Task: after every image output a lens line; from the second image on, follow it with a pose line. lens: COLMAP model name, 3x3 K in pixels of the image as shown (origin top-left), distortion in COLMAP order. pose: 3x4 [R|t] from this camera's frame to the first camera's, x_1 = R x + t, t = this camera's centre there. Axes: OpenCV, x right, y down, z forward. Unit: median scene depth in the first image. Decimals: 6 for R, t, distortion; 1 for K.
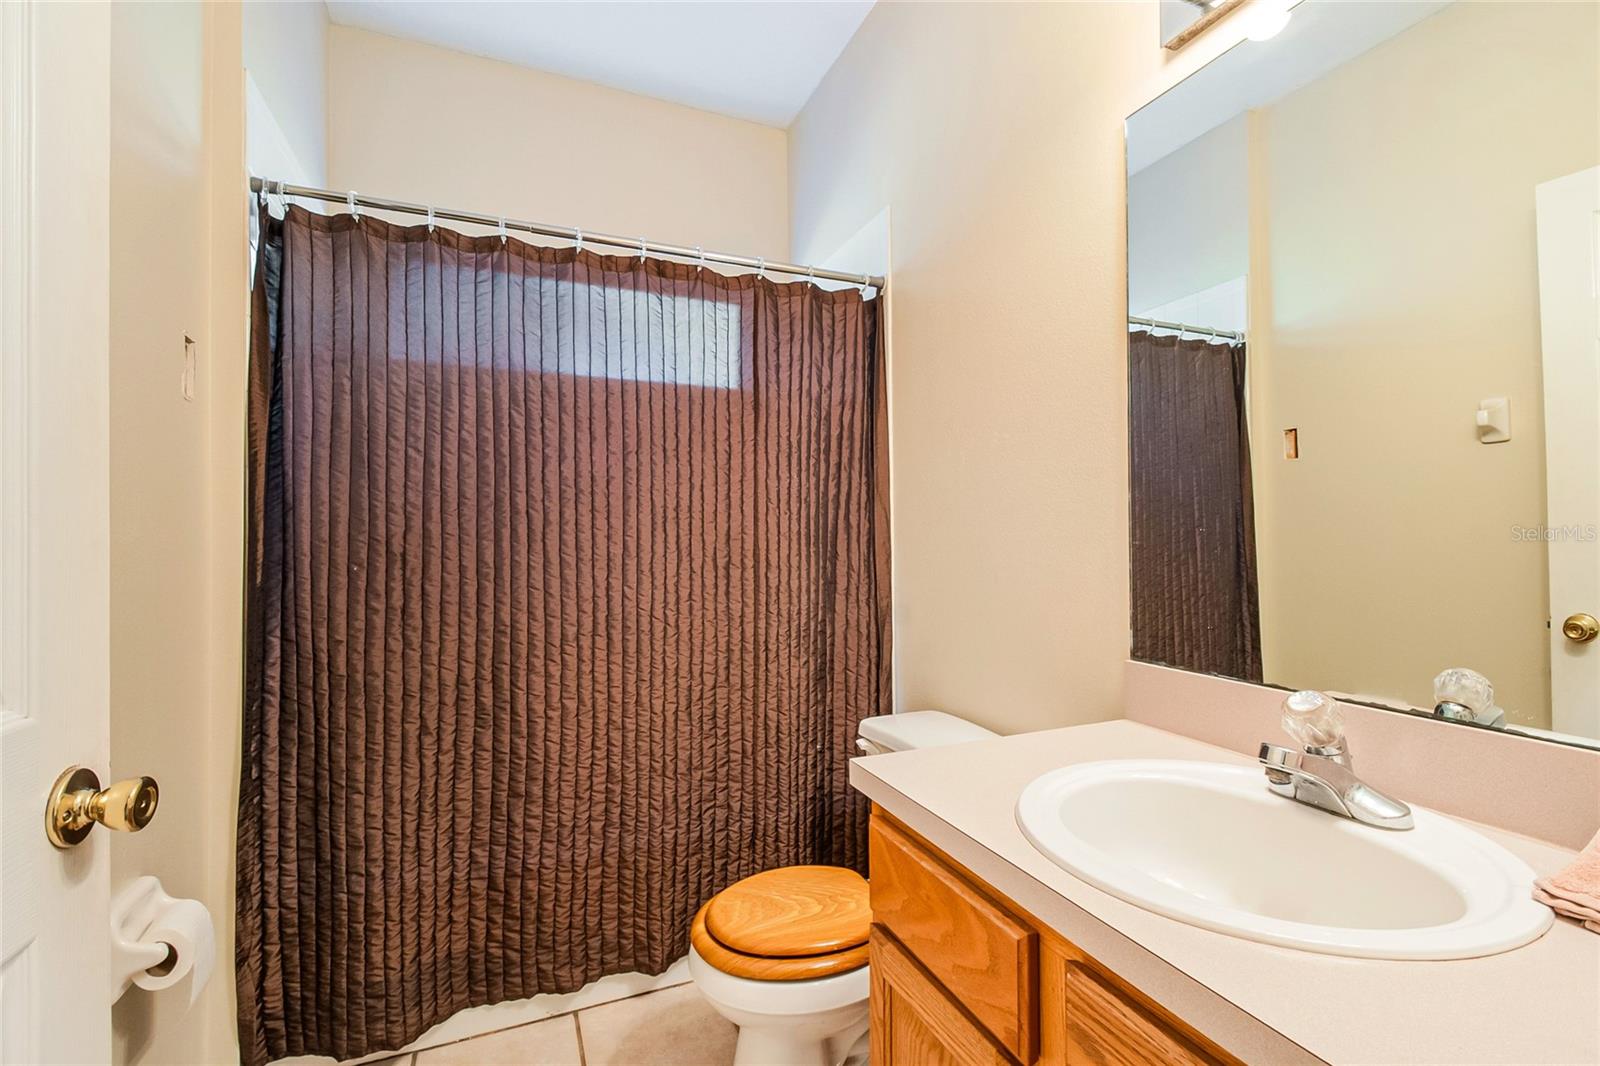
lens RADIAL K [[703.9, 0, 813.1], [0, 703.9, 532.0], [0, 0, 1]] dist [0.021510, -0.014770]
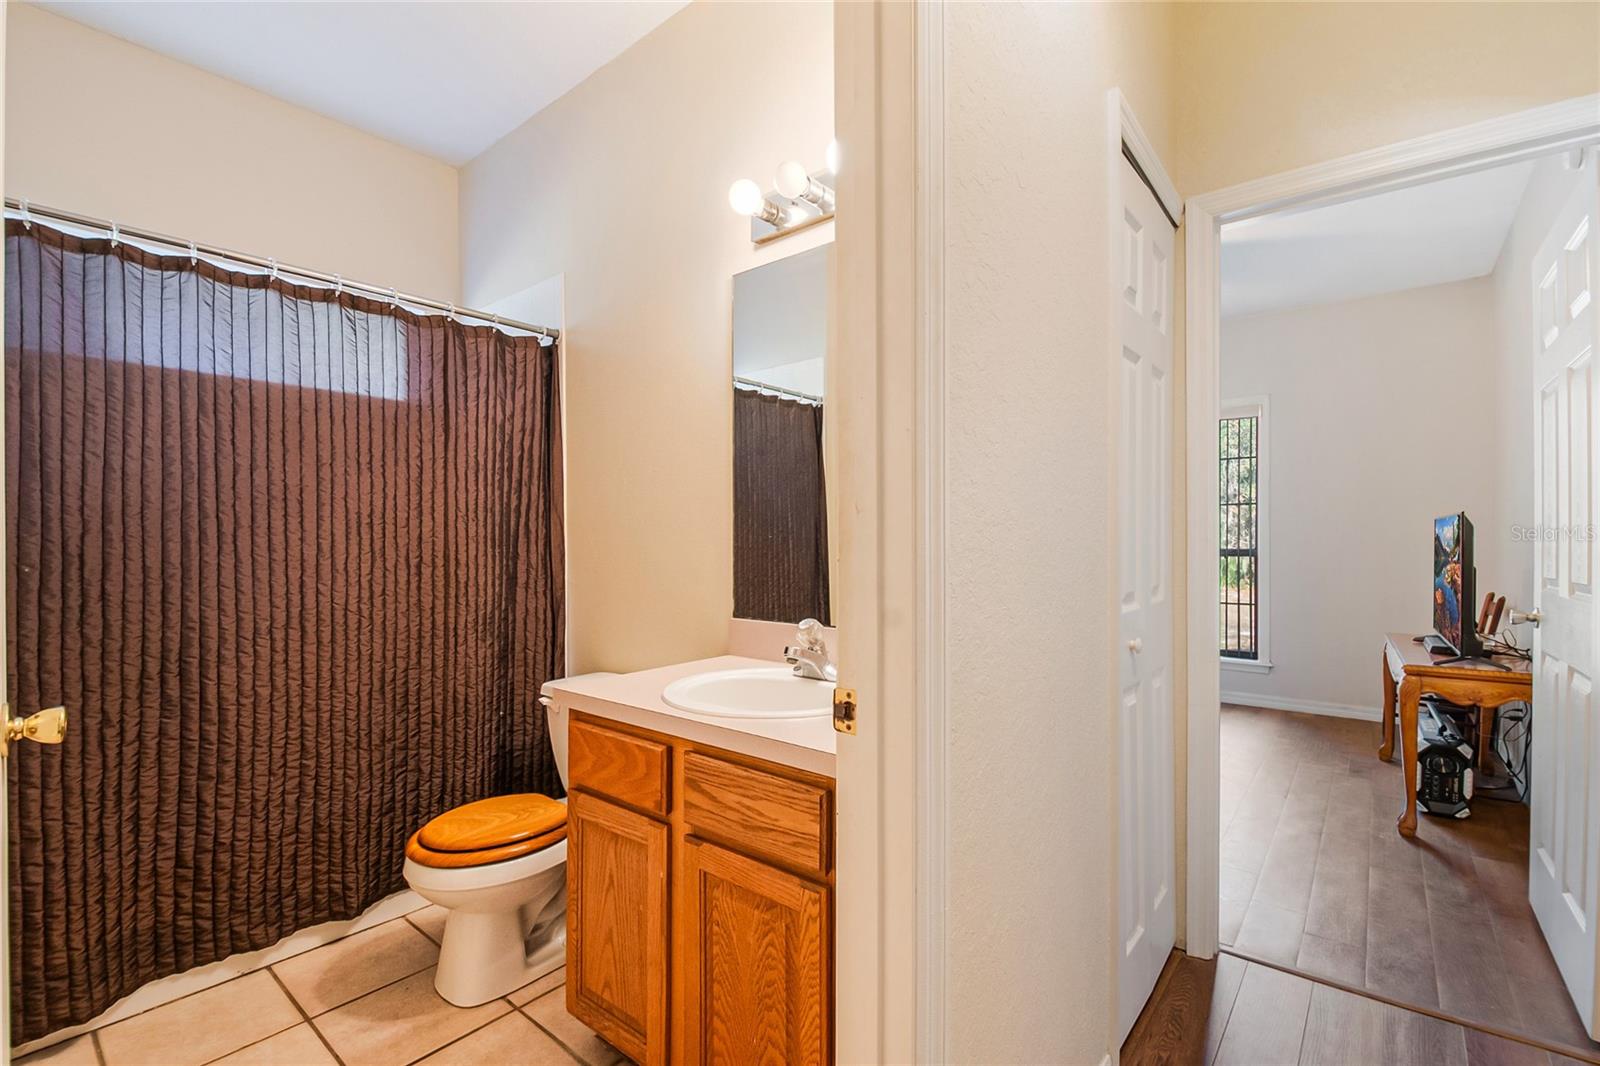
lens RADIAL K [[703.9, 0, 813.1], [0, 703.9, 532.0], [0, 0, 1]] dist [0.021510, -0.014770]
pose [[0.881746, 0.009270, 0.471634, -0.107638], [-0.006498, 0.999951, -0.007506, -0.001904], [-0.471681, 0.003554, 0.881762, -0.367650]]
